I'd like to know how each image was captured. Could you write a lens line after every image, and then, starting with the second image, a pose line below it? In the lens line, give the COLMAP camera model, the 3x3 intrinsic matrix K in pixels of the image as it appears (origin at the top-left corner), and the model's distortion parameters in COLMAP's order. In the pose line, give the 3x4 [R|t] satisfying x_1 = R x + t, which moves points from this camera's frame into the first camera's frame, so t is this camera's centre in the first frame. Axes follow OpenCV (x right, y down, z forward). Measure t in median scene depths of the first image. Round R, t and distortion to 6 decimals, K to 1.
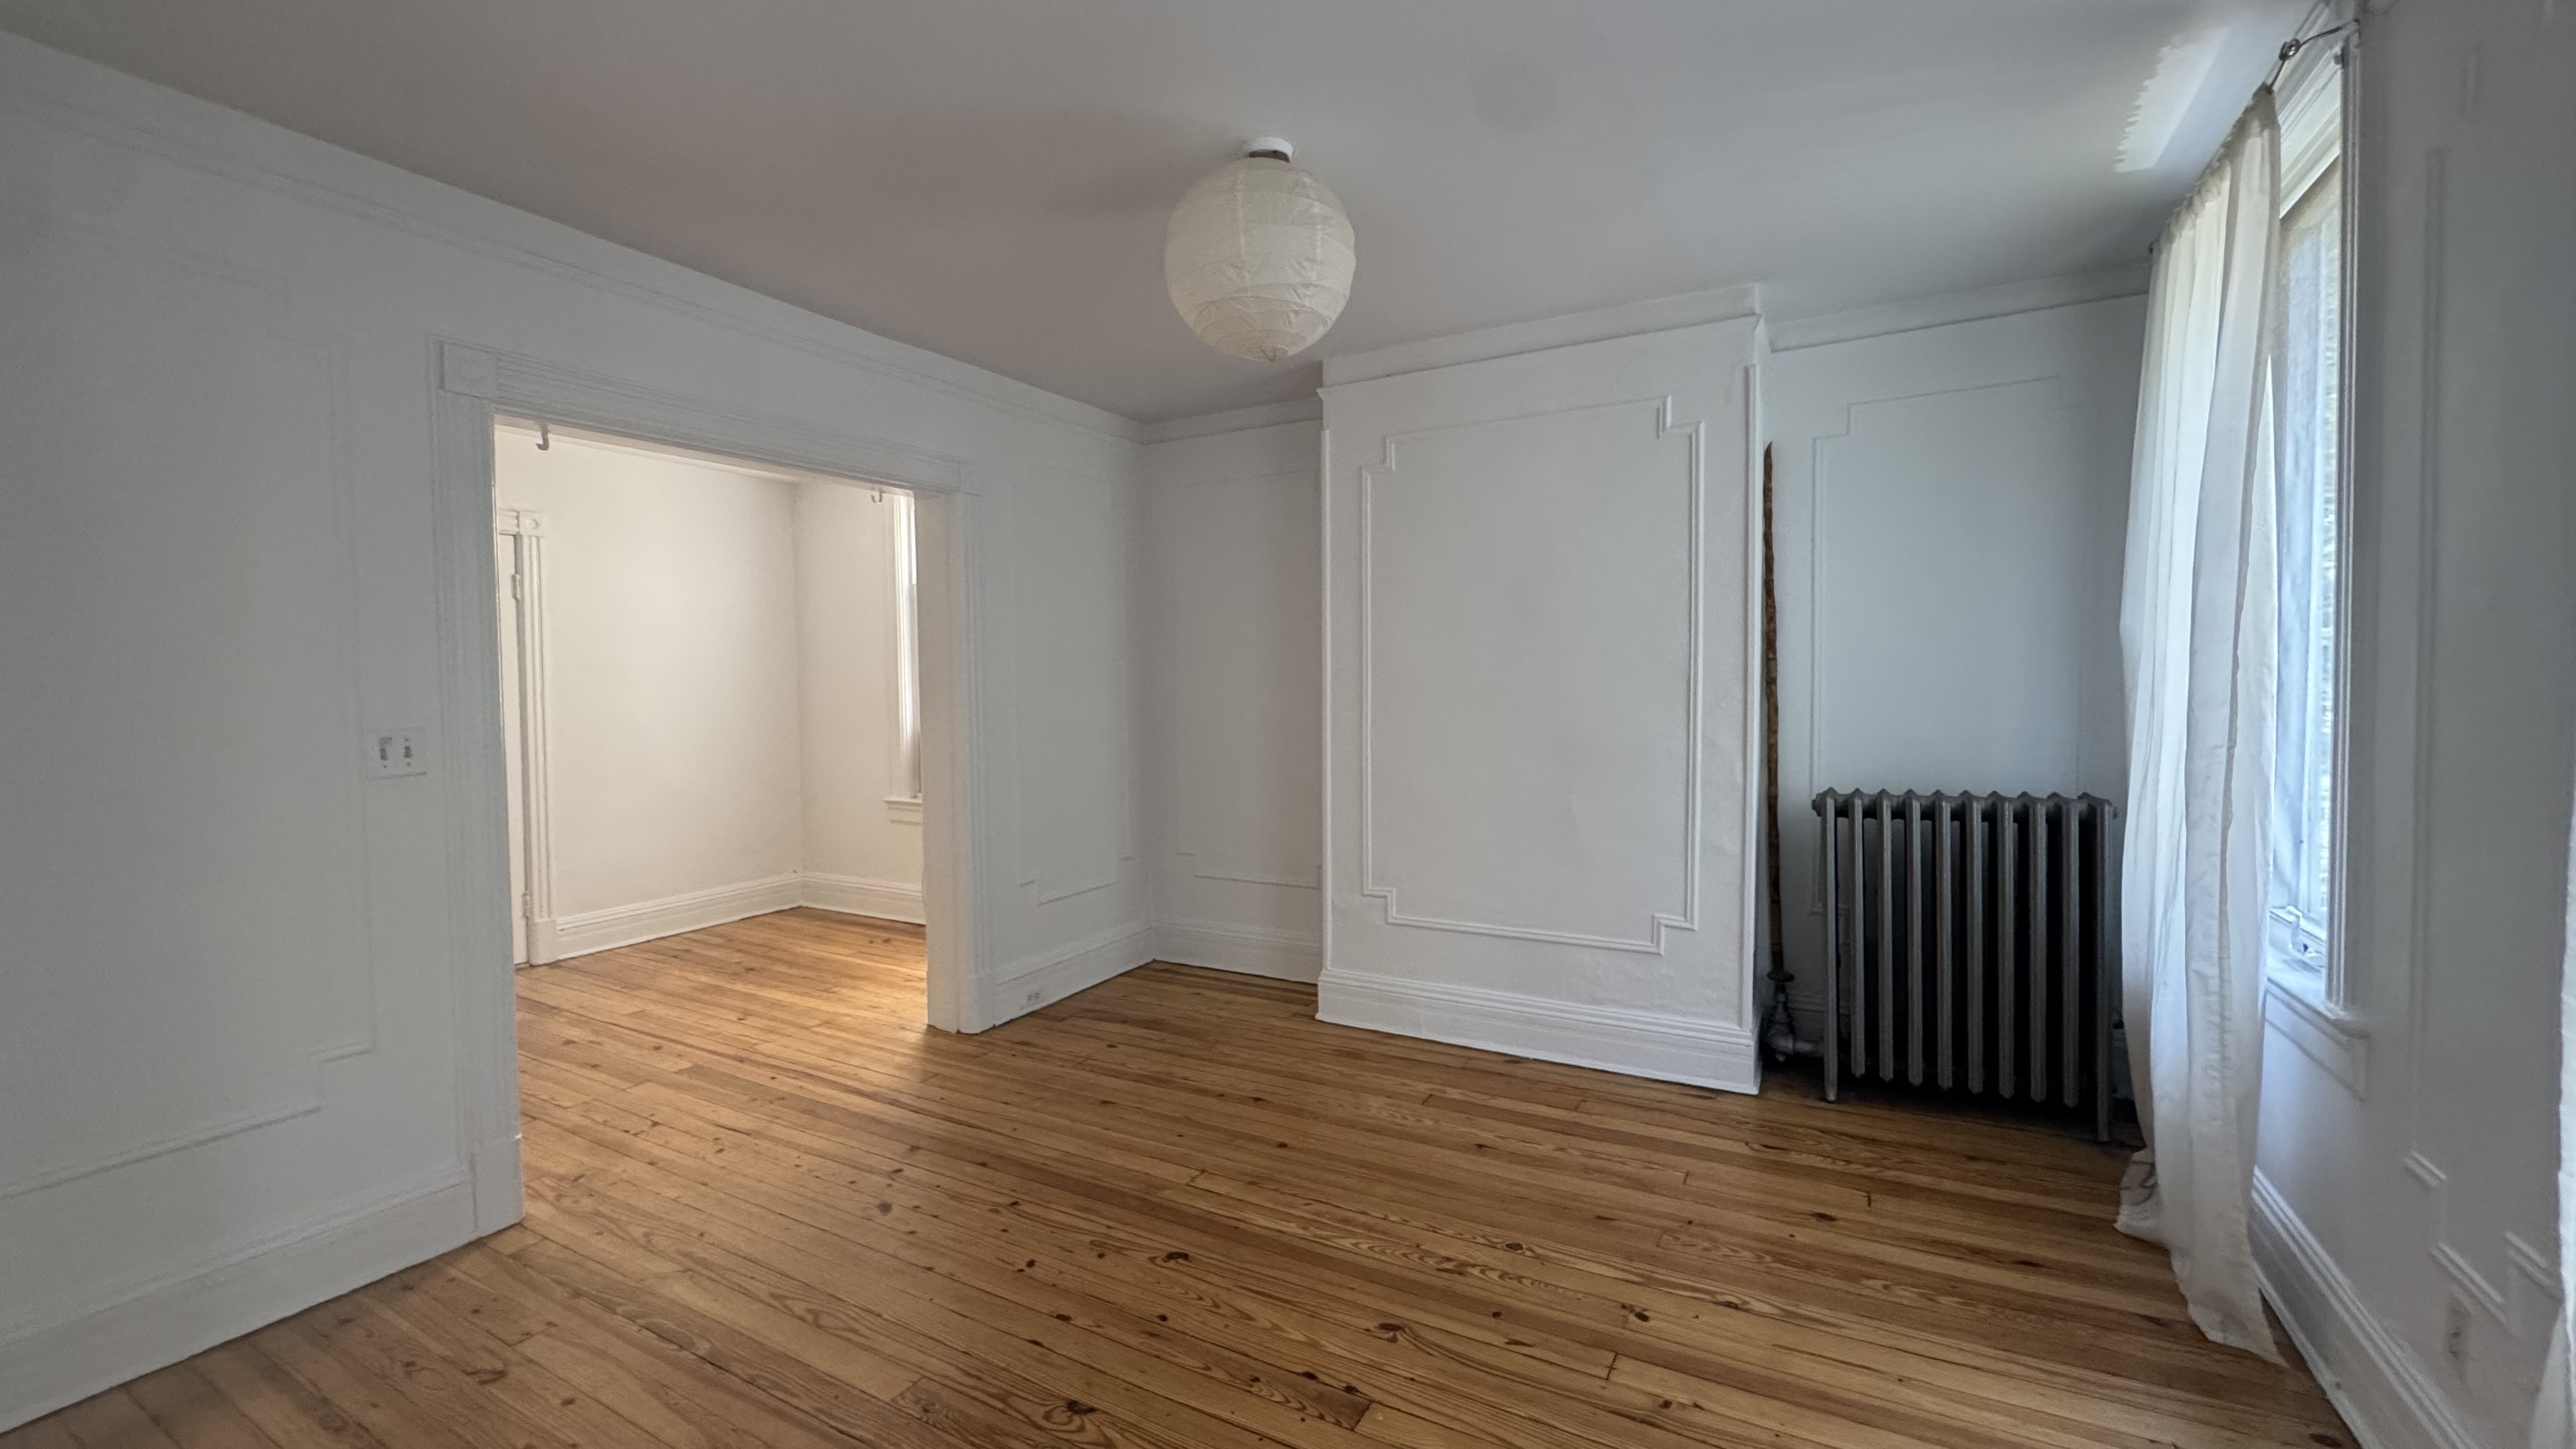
lens RADIAL K [[1032.0, 0, 1288.4], [0, 1032.0, 717.7], [0, 0, 1]] dist [-0.000077, 0.000010]
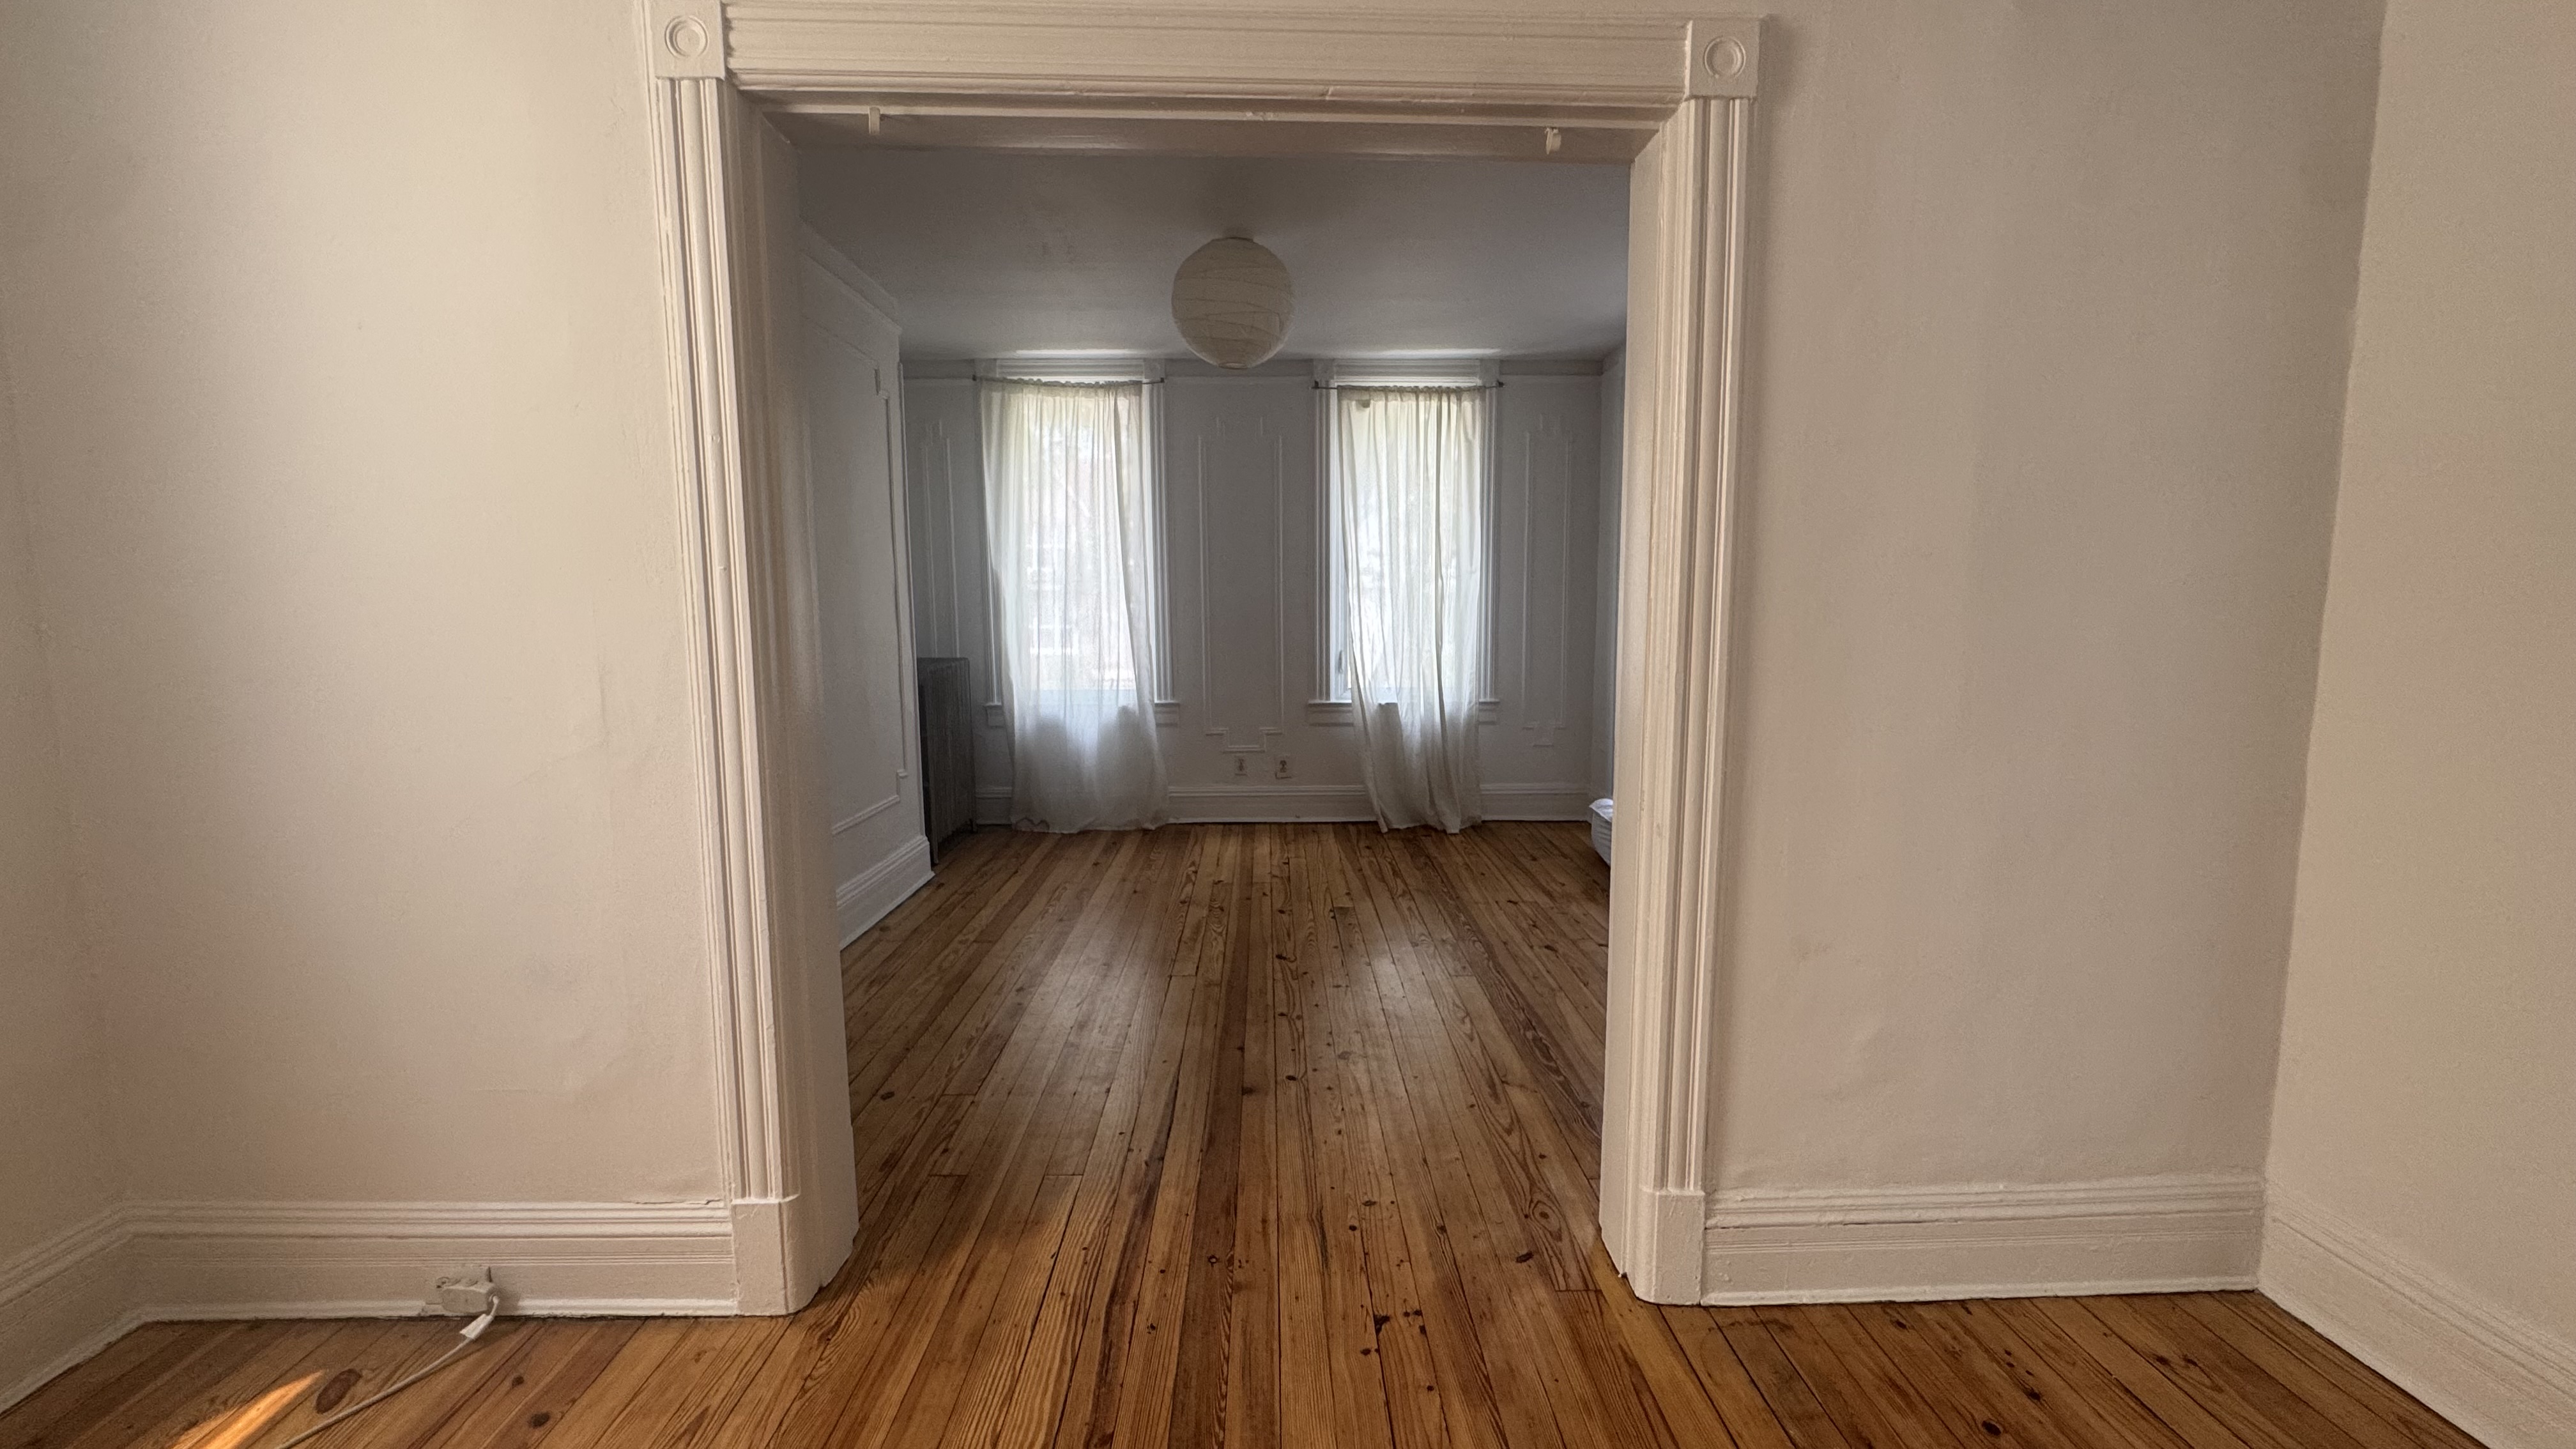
lens RADIAL K [[1032.0, 0, 1287.9], [0, 1032.0, 721.7], [0, 0, 1]] dist [-0.000077, 0.000010]
pose [[-0.510672, -0.082604, 0.855799, -1.098915], [0.038548, 0.992173, 0.118769, -0.005432], [-0.858911, 0.093641, -0.503490, 1.362756]]
